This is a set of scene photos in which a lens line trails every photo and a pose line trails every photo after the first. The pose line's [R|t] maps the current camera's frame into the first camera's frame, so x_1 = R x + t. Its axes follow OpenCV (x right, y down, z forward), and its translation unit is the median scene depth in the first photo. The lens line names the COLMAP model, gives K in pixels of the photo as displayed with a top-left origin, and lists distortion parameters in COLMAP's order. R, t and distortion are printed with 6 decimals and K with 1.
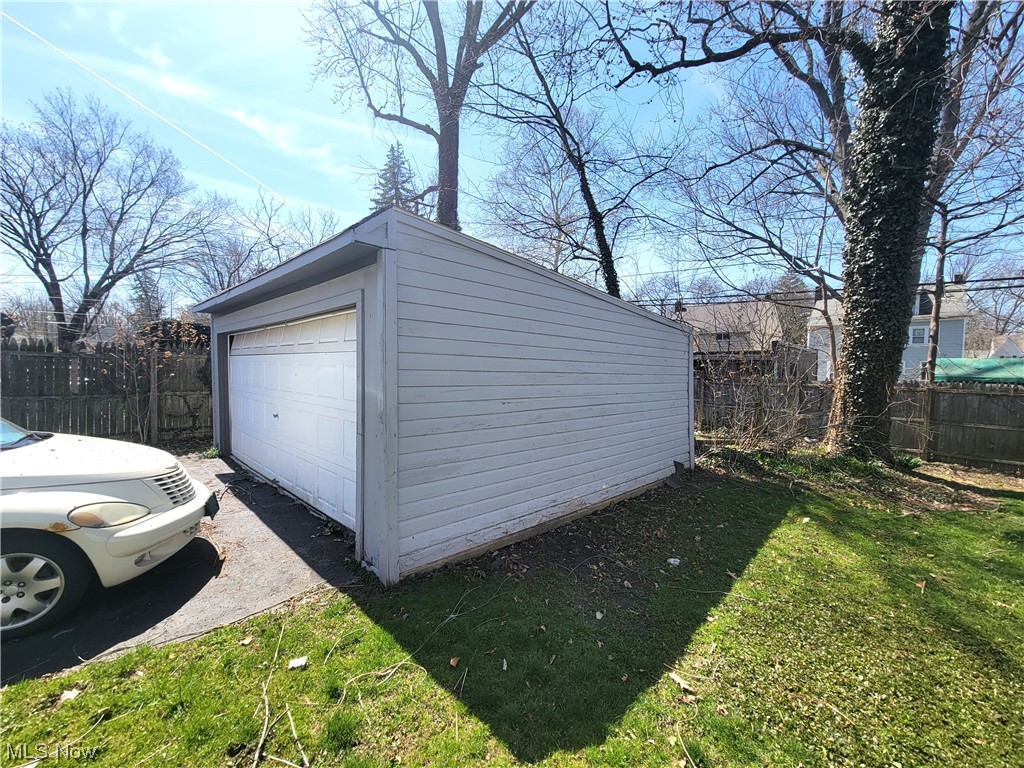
lens RADIAL K [[420.8, 0, 518.7], [0, 420.8, 385.4], [0, 0, 1]] dist [0.004447, -0.000033]
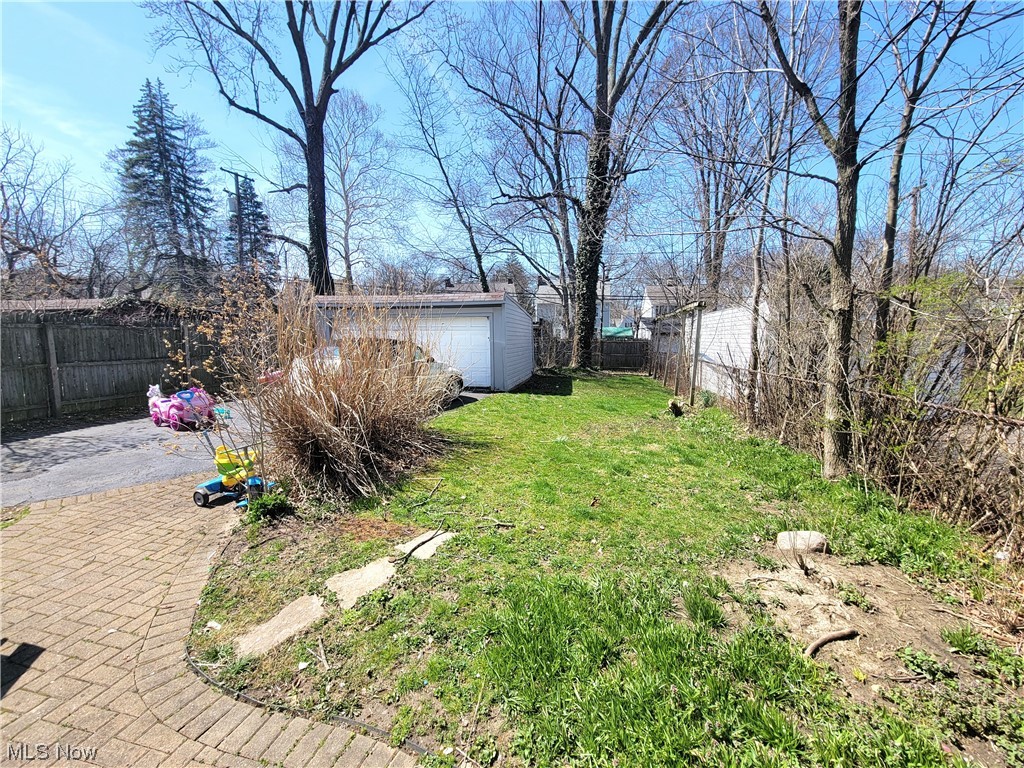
lens RADIAL K [[420.8, 0, 518.7], [0, 420.8, 385.4], [0, 0, 1]] dist [0.004447, -0.000033]
pose [[0.824087, -0.080584, 0.560702, -0.801587], [0.033521, 0.995032, 0.093739, 0.020206], [-0.565471, -0.058454, 0.822694, -0.747654]]
